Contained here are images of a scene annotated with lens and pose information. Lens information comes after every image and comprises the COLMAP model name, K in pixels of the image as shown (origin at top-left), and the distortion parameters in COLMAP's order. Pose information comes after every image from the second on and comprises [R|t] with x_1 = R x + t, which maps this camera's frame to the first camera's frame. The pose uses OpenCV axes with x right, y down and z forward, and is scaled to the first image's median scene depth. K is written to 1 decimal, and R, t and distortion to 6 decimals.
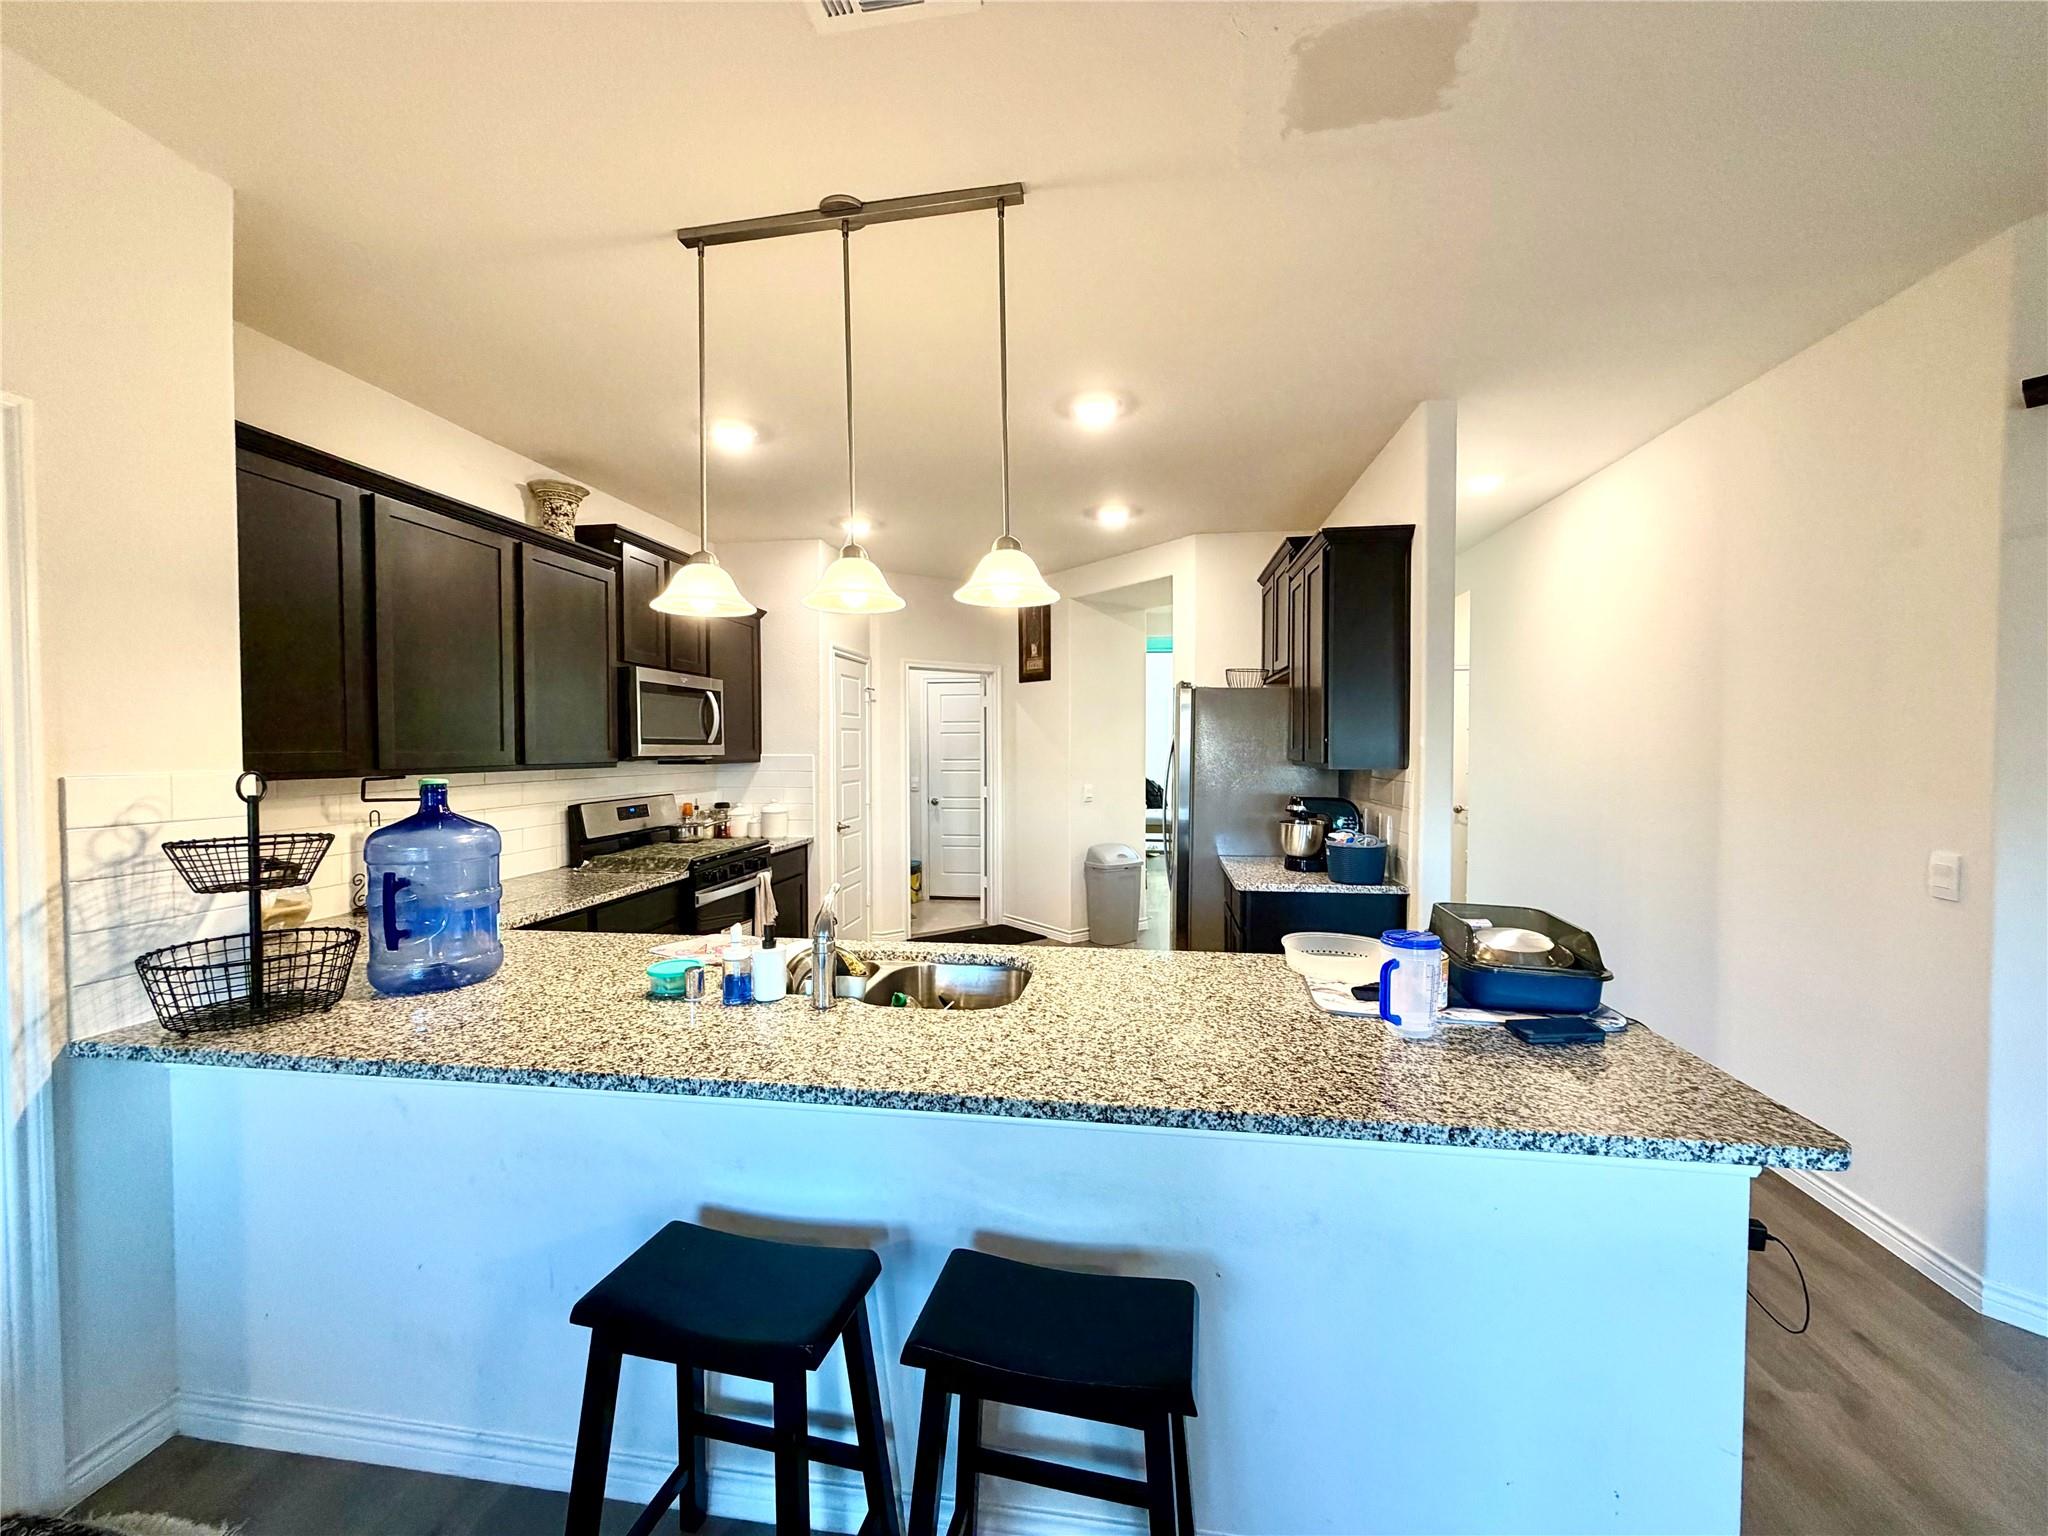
lens RADIAL K [[815.4, 0, 1020.7], [0, 815.4, 769.3], [0, 0, 1]] dist [0.002854, -0.000268]
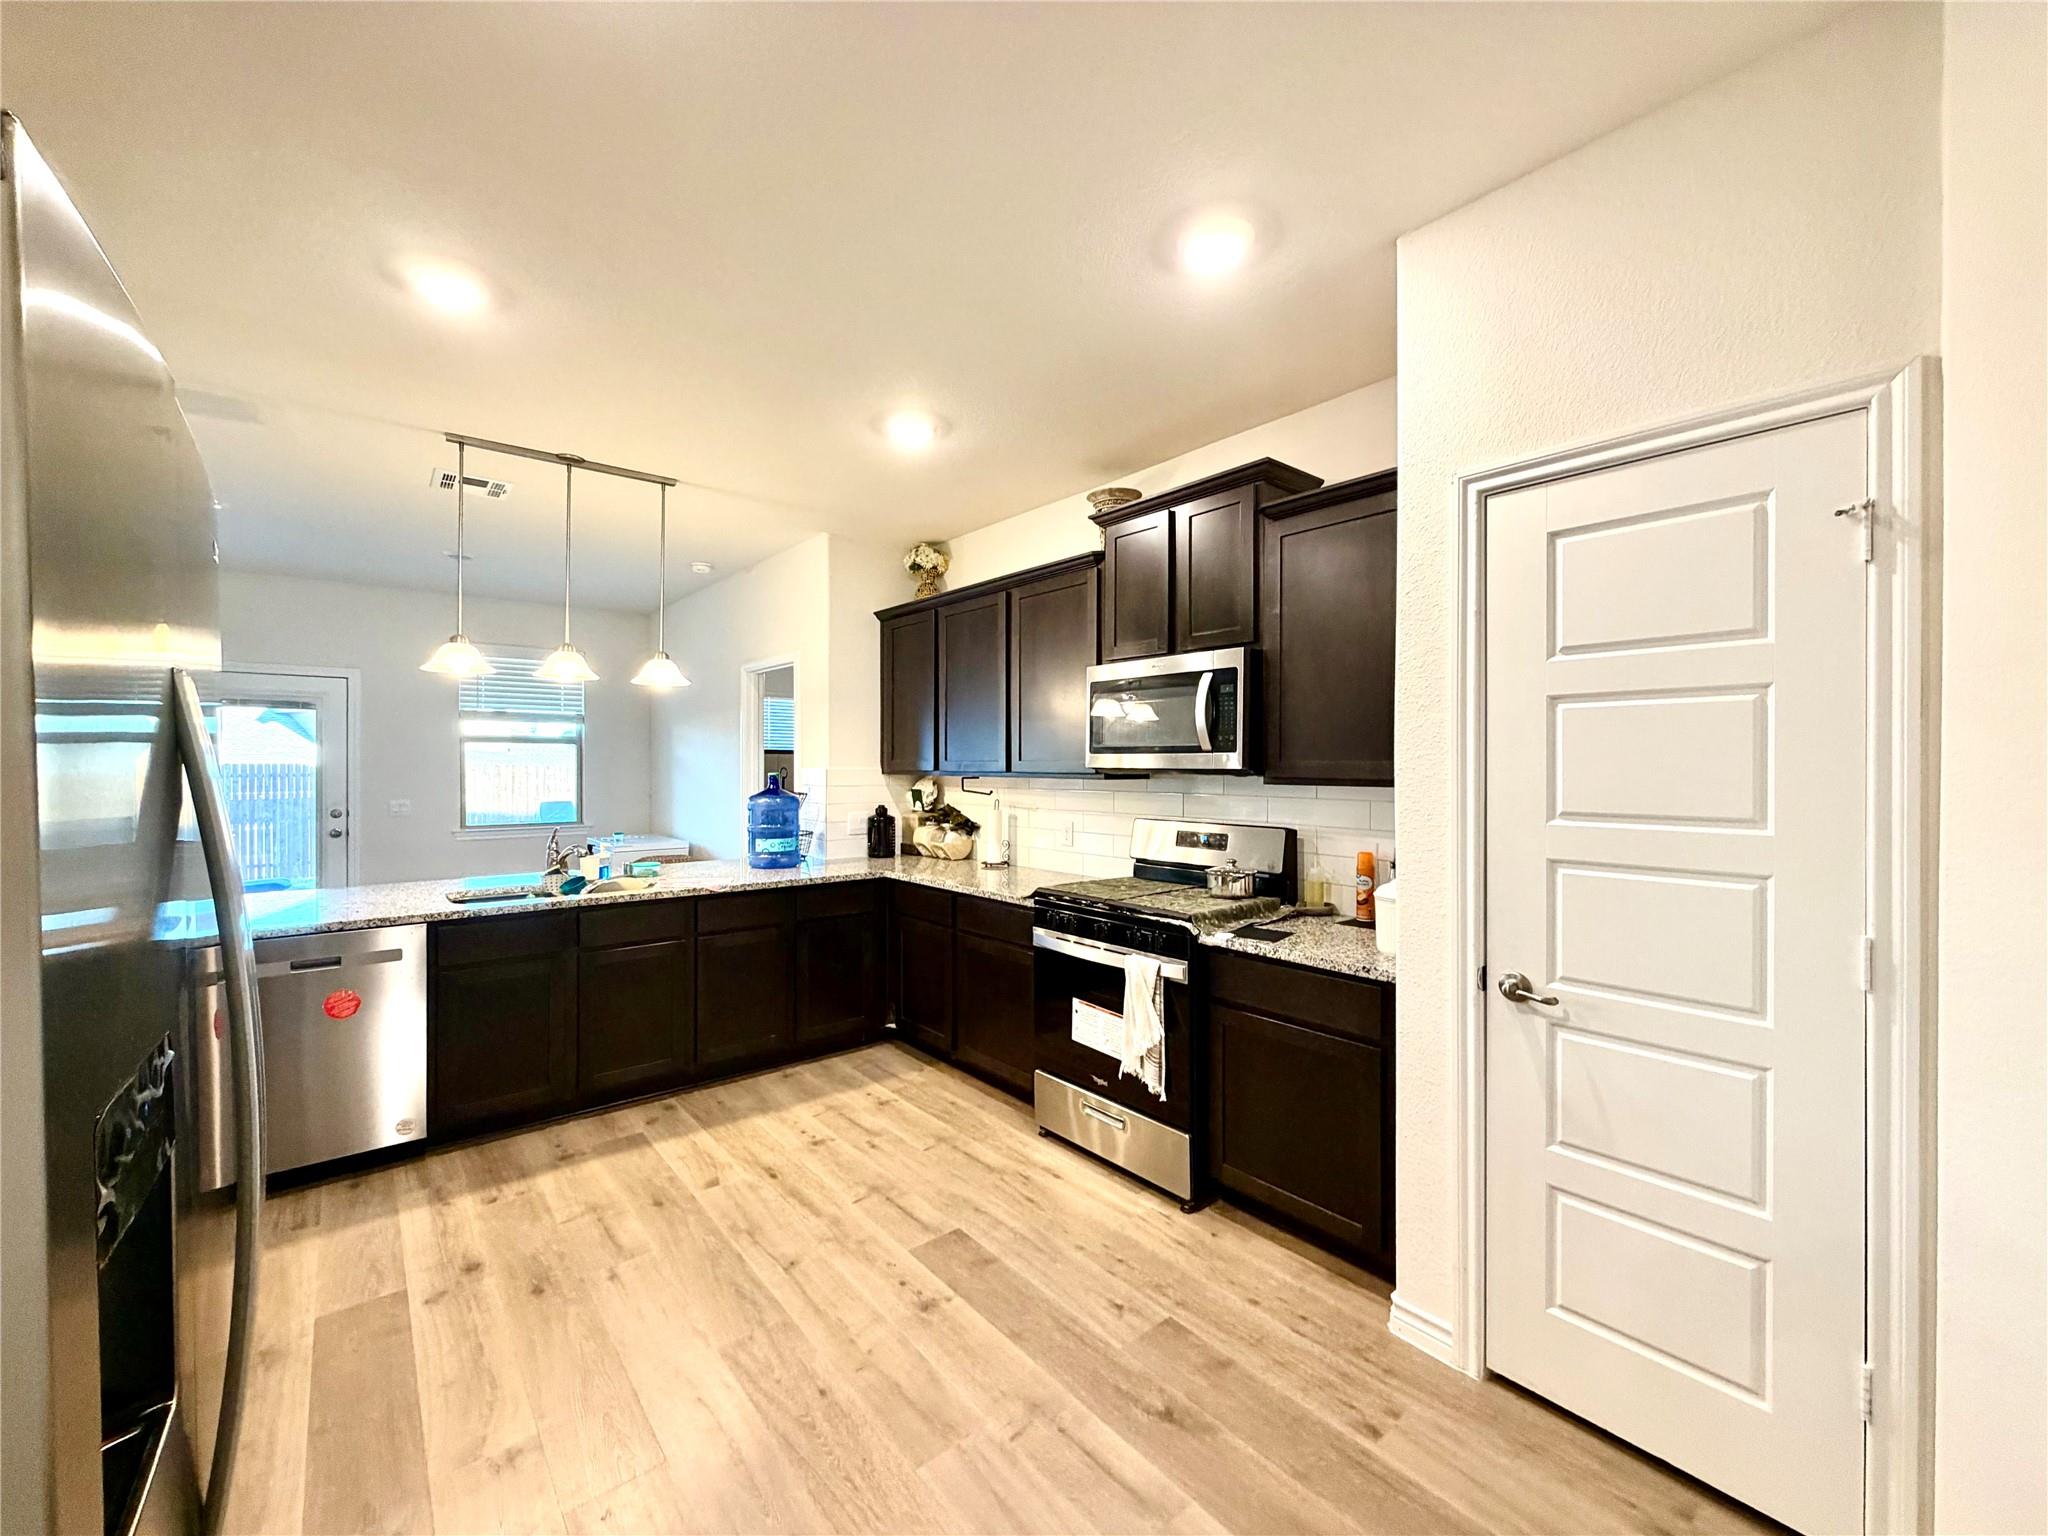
lens RADIAL K [[815.4, 0, 1020.7], [0, 815.4, 769.3], [0, 0, 1]] dist [0.002854, -0.000268]
pose [[-0.662859, 0.004201, -0.748733, 0.441245], [-0.022639, 0.999415, 0.025649, -0.063375], [0.748402, 0.033952, -0.662376, 2.764843]]
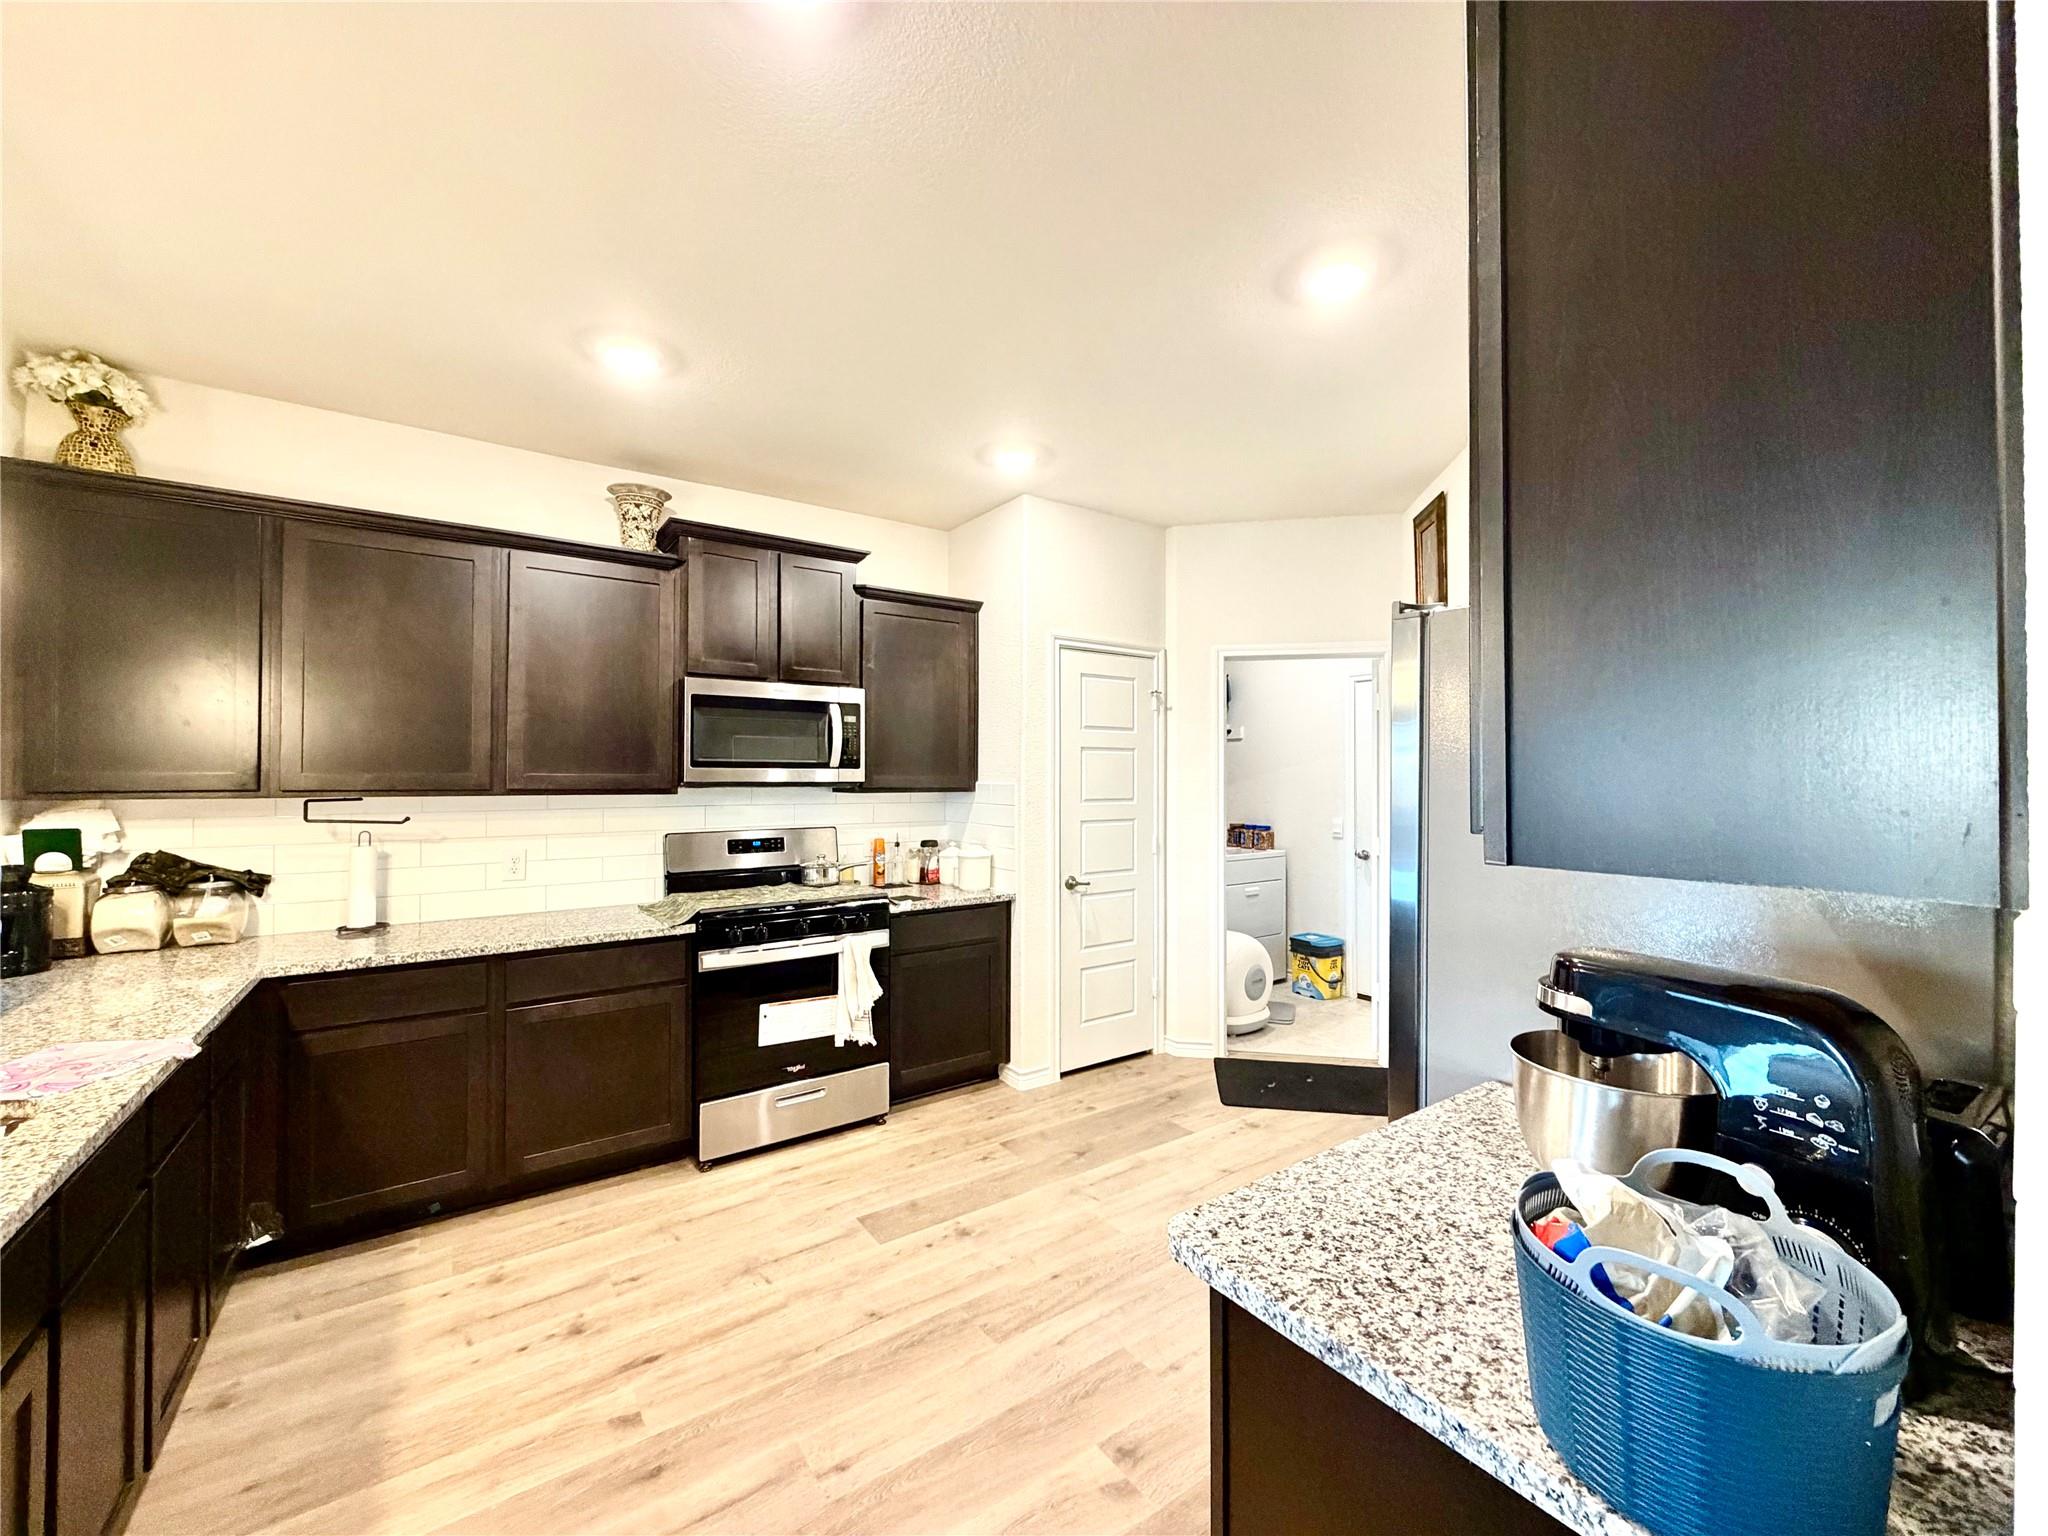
lens RADIAL K [[815.4, 0, 1020.7], [0, 815.4, 769.3], [0, 0, 1]] dist [0.002854, -0.000268]
pose [[0.690675, -0.006741, -0.723133, 0.705406], [-0.020669, 0.999364, -0.029056, -0.020223], [0.722869, 0.035015, 0.690097, 1.195592]]
